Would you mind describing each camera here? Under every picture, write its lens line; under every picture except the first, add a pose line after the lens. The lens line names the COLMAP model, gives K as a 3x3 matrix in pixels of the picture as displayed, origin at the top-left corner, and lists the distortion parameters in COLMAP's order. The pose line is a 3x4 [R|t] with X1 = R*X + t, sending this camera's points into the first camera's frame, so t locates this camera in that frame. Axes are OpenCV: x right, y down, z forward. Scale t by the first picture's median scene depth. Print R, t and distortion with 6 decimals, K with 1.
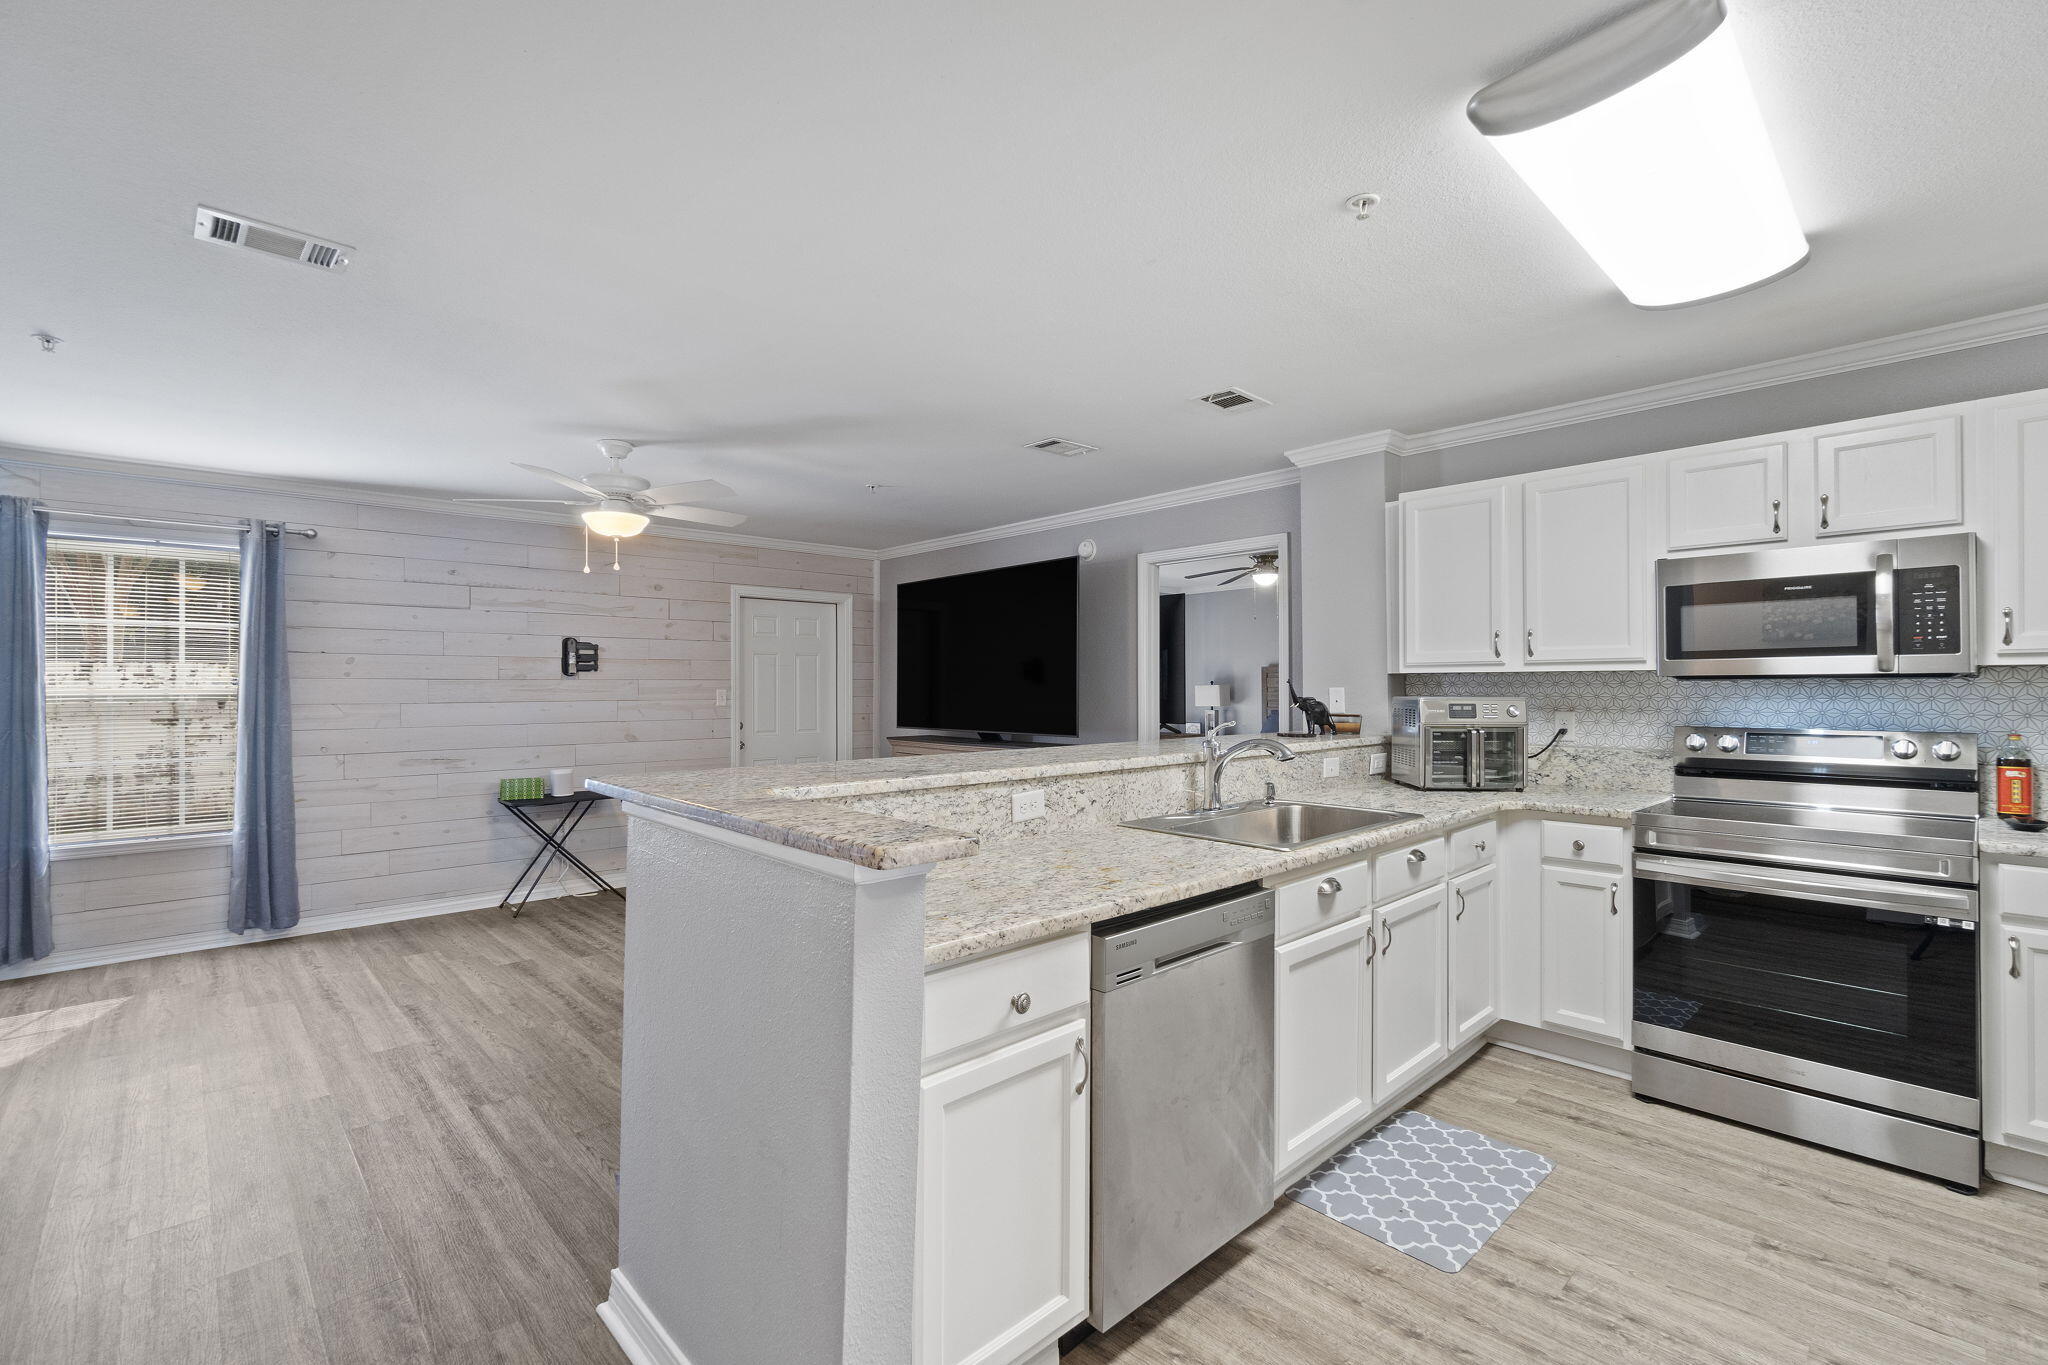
lens RADIAL K [[885.7, 0, 1014.9], [0, 885.7, 681.7], [0, 0, 1]] dist [-0.003615, 0.000800]
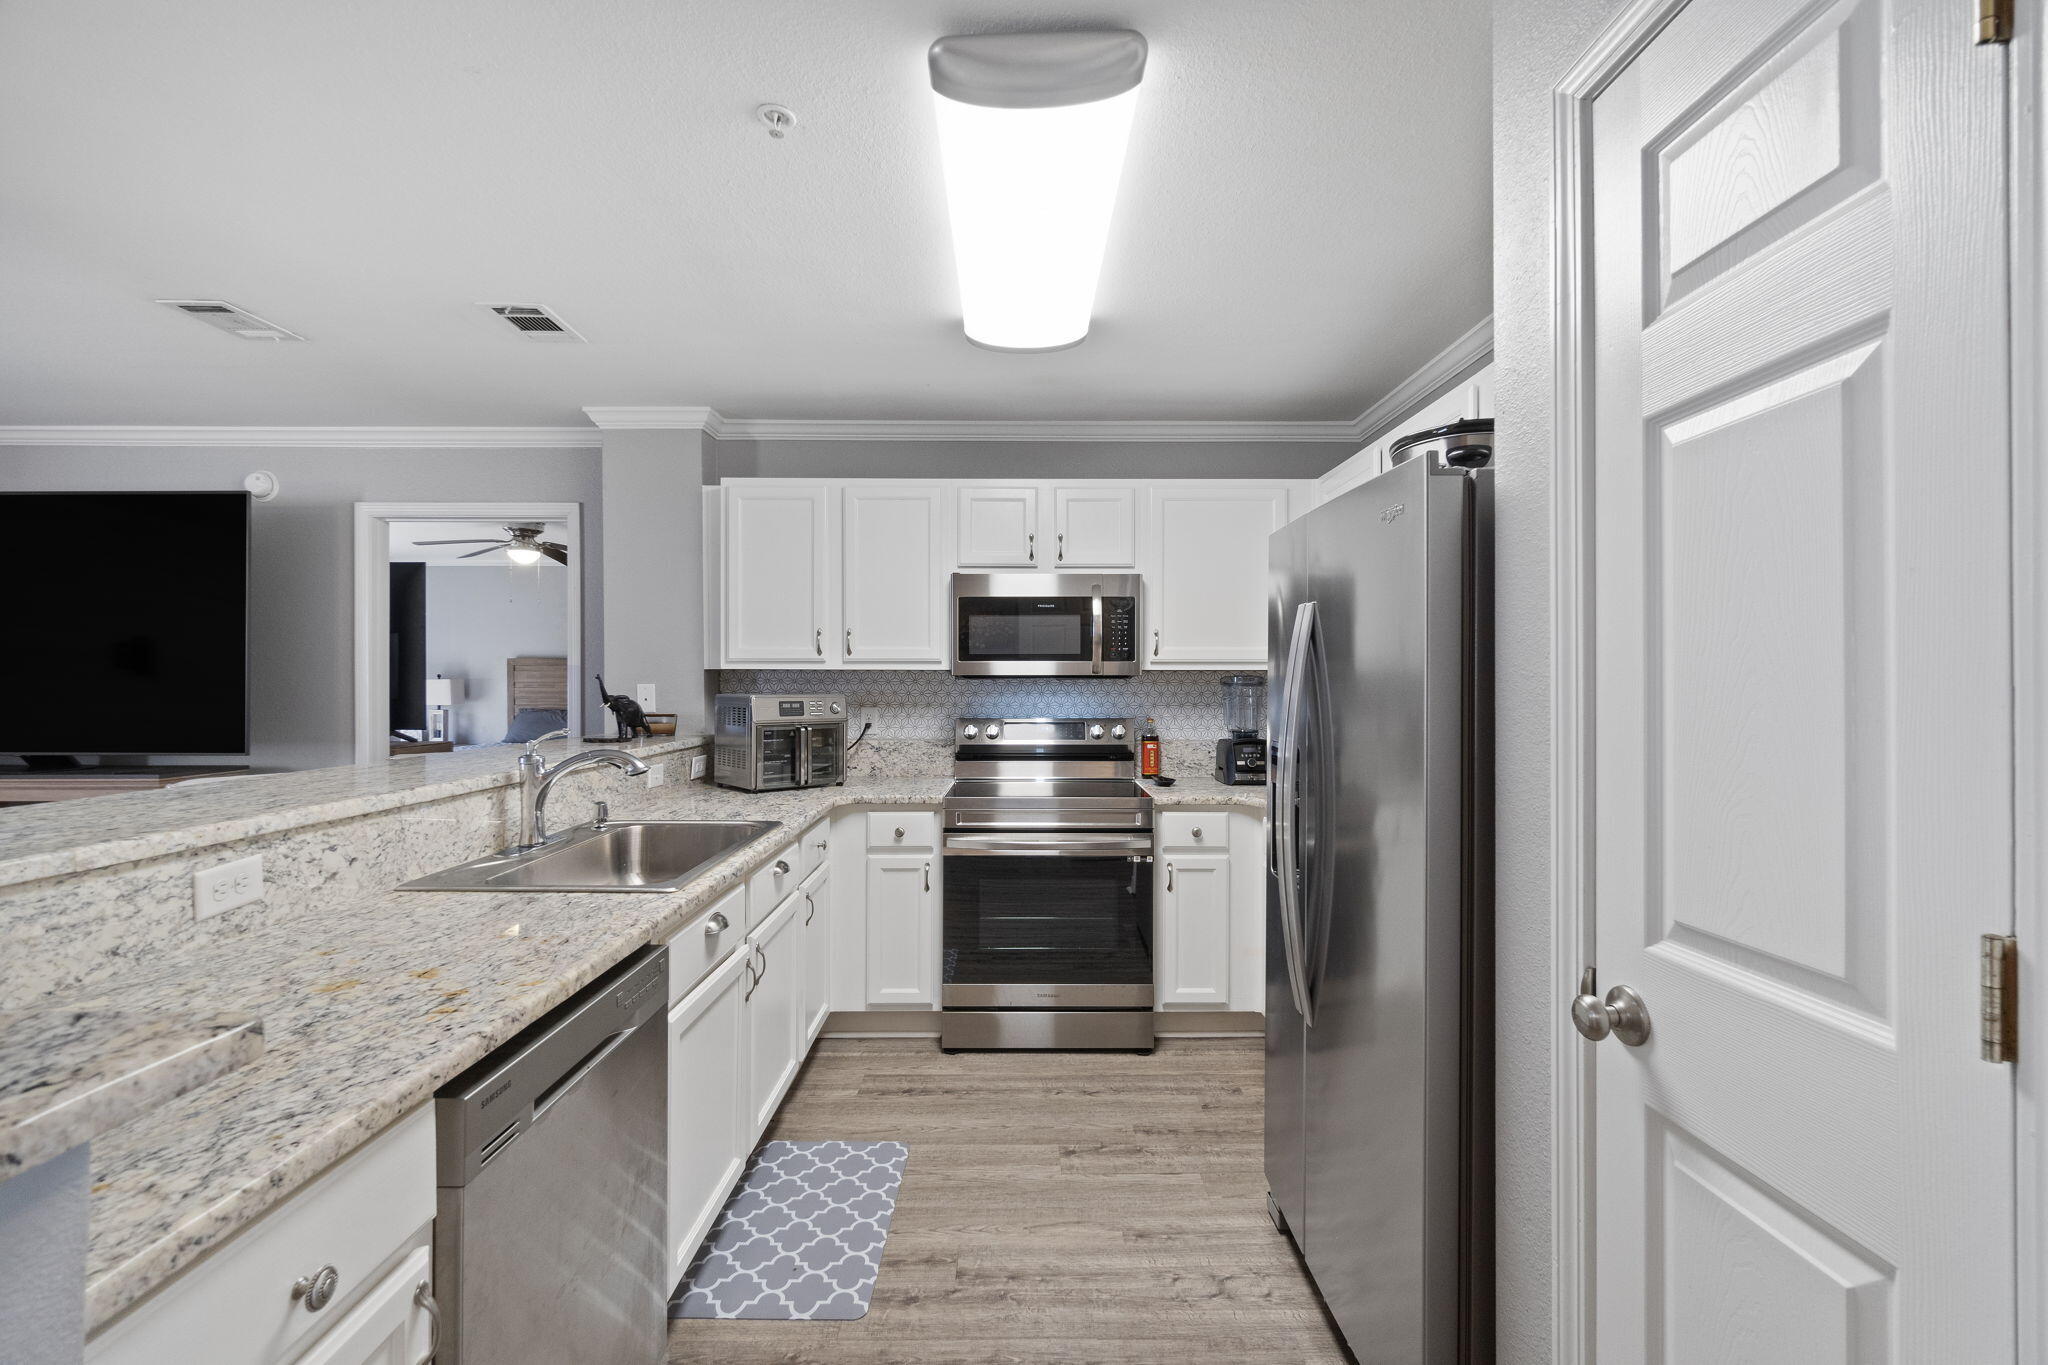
lens RADIAL K [[885.7, 0, 1039.1], [0, 885.7, 685.2], [0, 0, 1]] dist [-0.003615, 0.000800]
pose [[0.672975, 0.001016, 0.739664, -0.052733], [-0.008309, 0.999946, 0.006186, -0.002023], [-0.739618, -0.010309, 0.672947, 0.188062]]
